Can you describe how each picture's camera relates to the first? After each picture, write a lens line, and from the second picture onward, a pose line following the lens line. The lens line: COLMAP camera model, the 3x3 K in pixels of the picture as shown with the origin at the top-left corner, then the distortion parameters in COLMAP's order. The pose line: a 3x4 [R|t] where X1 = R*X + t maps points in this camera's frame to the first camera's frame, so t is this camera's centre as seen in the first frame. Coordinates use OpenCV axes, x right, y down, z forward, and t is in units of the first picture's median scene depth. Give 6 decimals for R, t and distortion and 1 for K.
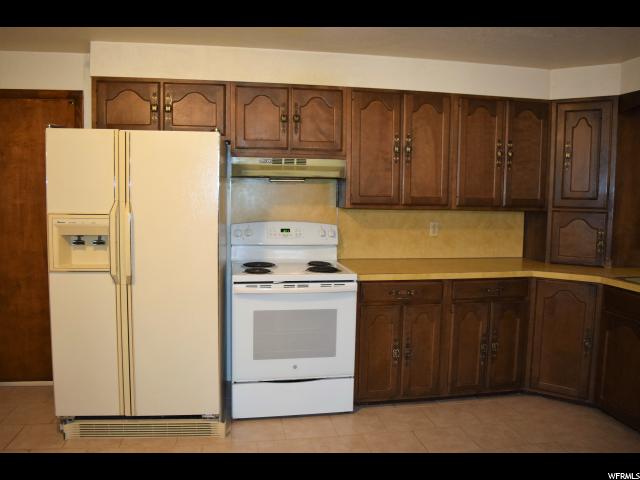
lens RADIAL K [[500.0, 0, 319.9], [0, 500.0, 239.2], [0, 0, 1]] dist [-0.095563, 0.024548]
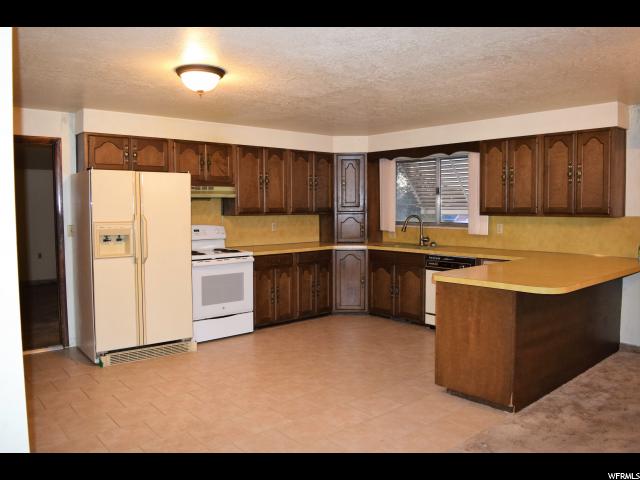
lens RADIAL K [[500.0, 0, 321.4], [0, 500.0, 239.7], [0, 0, 1]] dist [-0.095563, 0.024548]
pose [[0.853105, -0.052765, 0.519065, -0.588720], [0.064427, 0.997913, -0.004446, 0.046903], [-0.517746, 0.037234, 0.854723, -0.598986]]
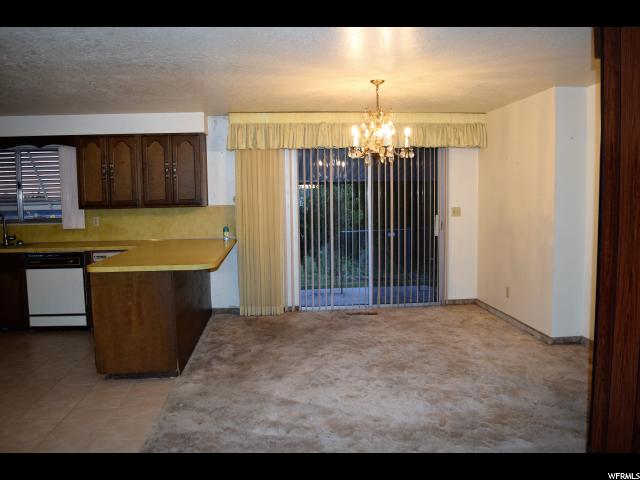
lens RADIAL K [[500.0, 0, 320.1], [0, 500.0, 242.5], [0, 0, 1]] dist [-0.095563, 0.024548]
pose [[0.076965, -0.107084, 0.991267, -0.853644], [0.106436, 0.989417, 0.098620, 0.027115], [-0.991336, 0.097916, 0.087548, -0.404721]]
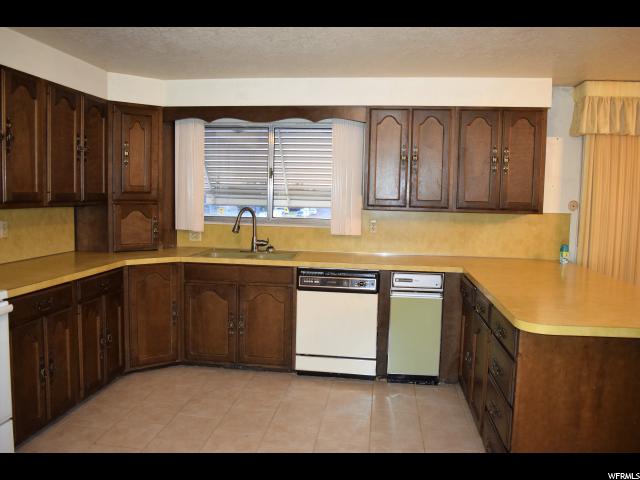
lens RADIAL K [[500.0, 0, 317.9], [0, 500.0, 238.5], [0, 0, 1]] dist [-0.095563, 0.024548]
pose [[0.299413, -0.090020, 0.949868, -0.464409], [0.069643, 0.994946, 0.072340, -0.031780], [-0.951579, 0.044492, 0.304169, 0.264521]]
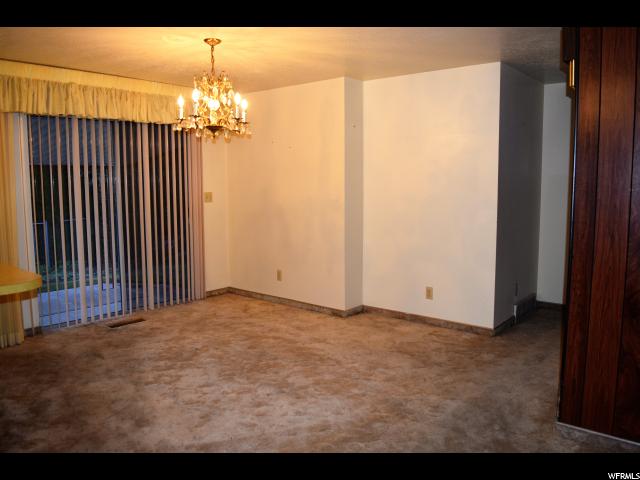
lens RADIAL K [[500.0, 0, 321.5], [0, 500.0, 239.2], [0, 0, 1]] dist [-0.095563, 0.024548]
pose [[-0.650589, -0.097308, 0.753170, -0.546628], [0.064871, 0.981011, 0.182781, 0.002146], [-0.756654, 0.167775, -0.631922, 0.065575]]
